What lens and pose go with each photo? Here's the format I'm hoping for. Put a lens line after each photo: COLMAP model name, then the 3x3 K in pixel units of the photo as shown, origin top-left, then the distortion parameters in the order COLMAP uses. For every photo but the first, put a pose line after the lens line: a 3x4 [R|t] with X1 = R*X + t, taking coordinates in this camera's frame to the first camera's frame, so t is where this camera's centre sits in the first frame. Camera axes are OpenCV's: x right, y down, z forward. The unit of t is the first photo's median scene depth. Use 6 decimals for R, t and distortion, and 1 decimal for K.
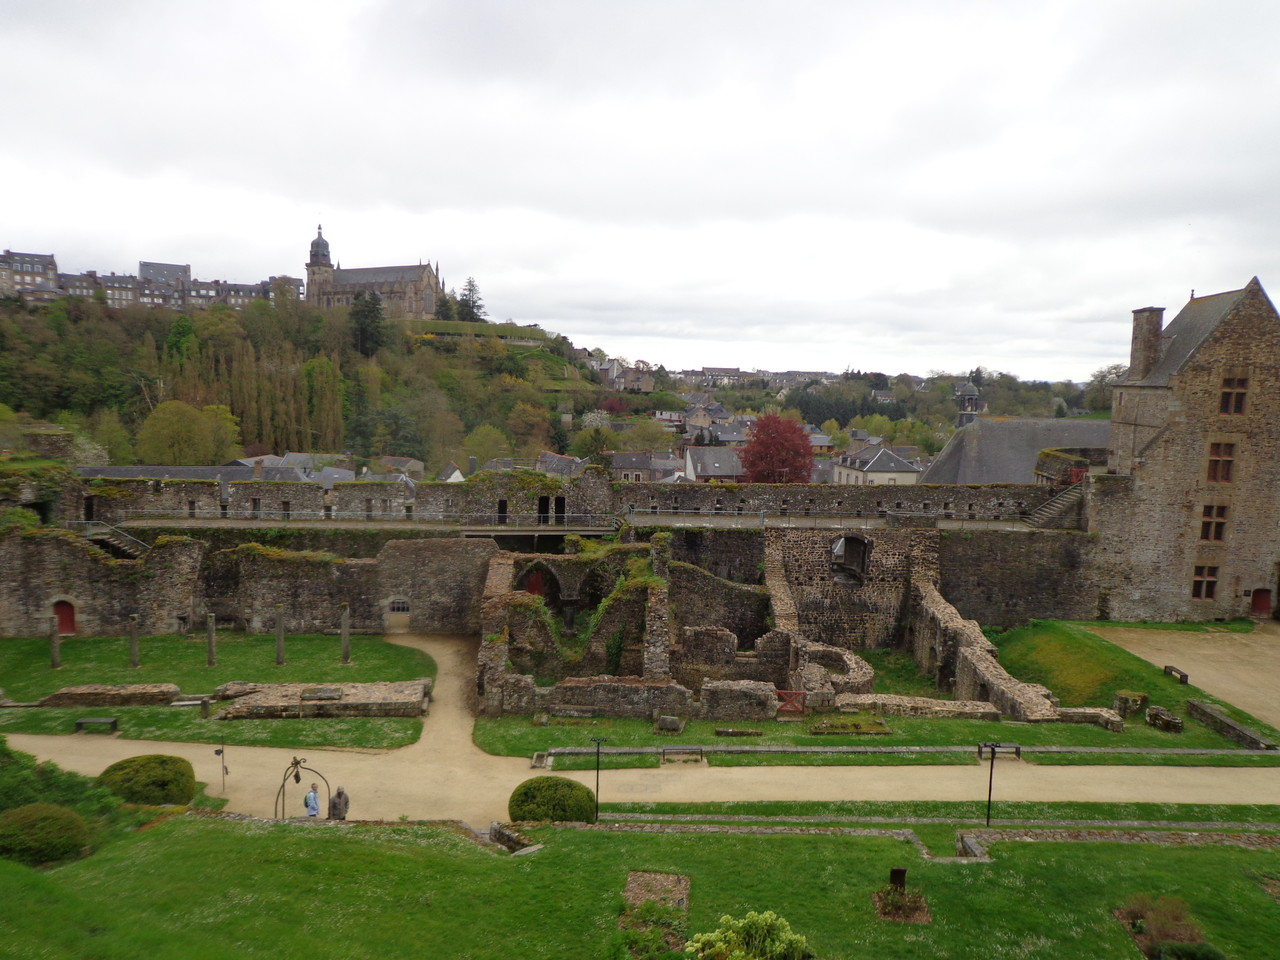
lens RADIAL K [[963.8, 0, 642.4], [0, 963.8, 483.9], [0, 0, 1]] dist [0.011679, 0.014838]
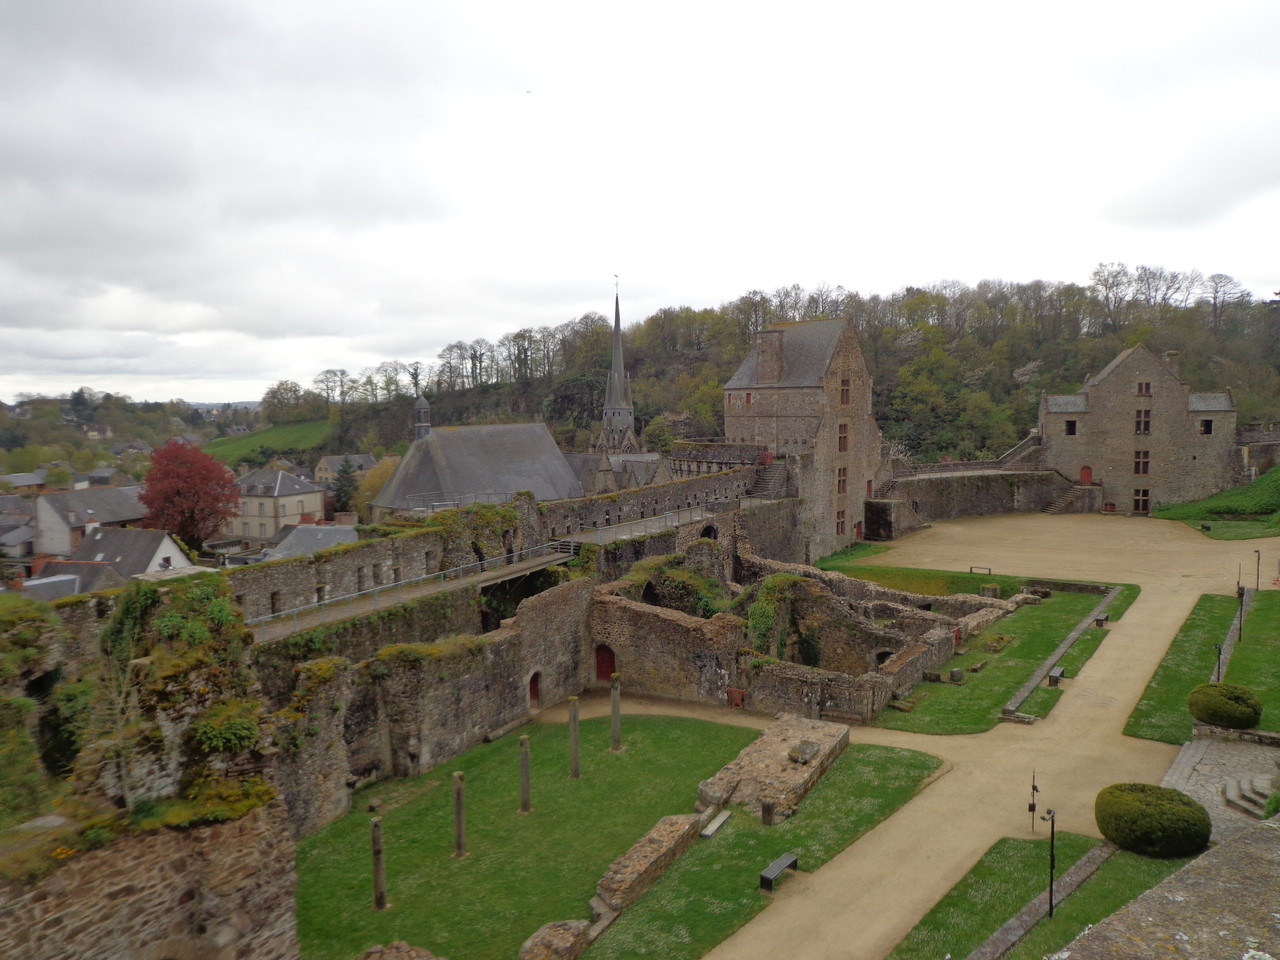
lens RADIAL K [[963.8, 0, 643.1], [0, 963.8, 480.6], [0, 0, 1]] dist [0.011679, 0.014838]
pose [[0.582917, -0.103662, 0.805892, -0.621581], [0.122429, 0.991710, 0.039009, -0.043312], [-0.803255, 0.075925, 0.590776, 0.333054]]
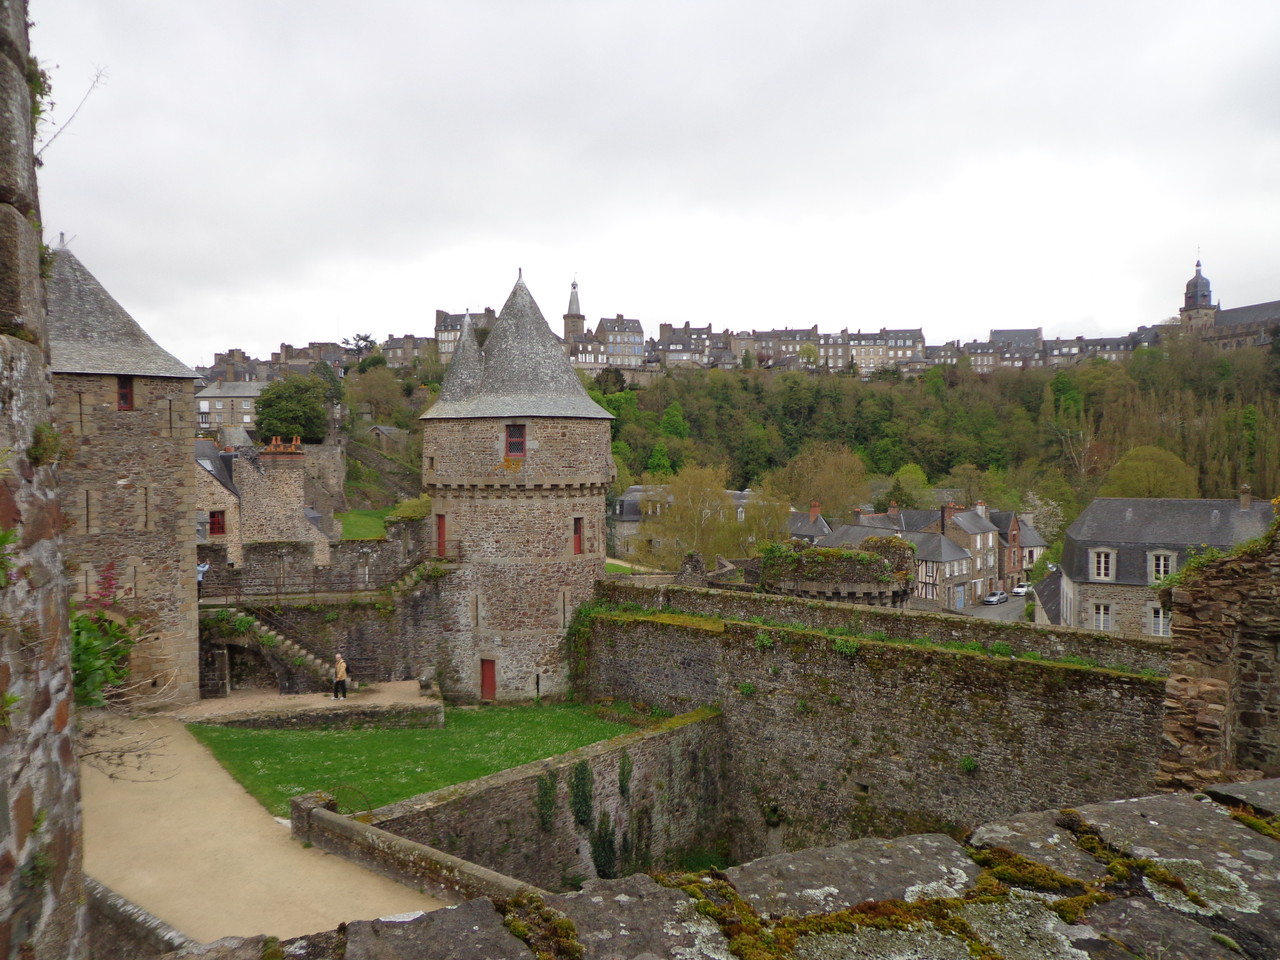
lens RADIAL K [[963.8, 0, 640.5], [0, 963.8, 478.5], [0, 0, 1]] dist [0.011679, 0.014838]
pose [[0.726198, -0.011490, -0.687389, -0.132937], [-0.051615, 0.996127, -0.071180, 0.010100], [0.685545, 0.087171, 0.722793, 0.080997]]
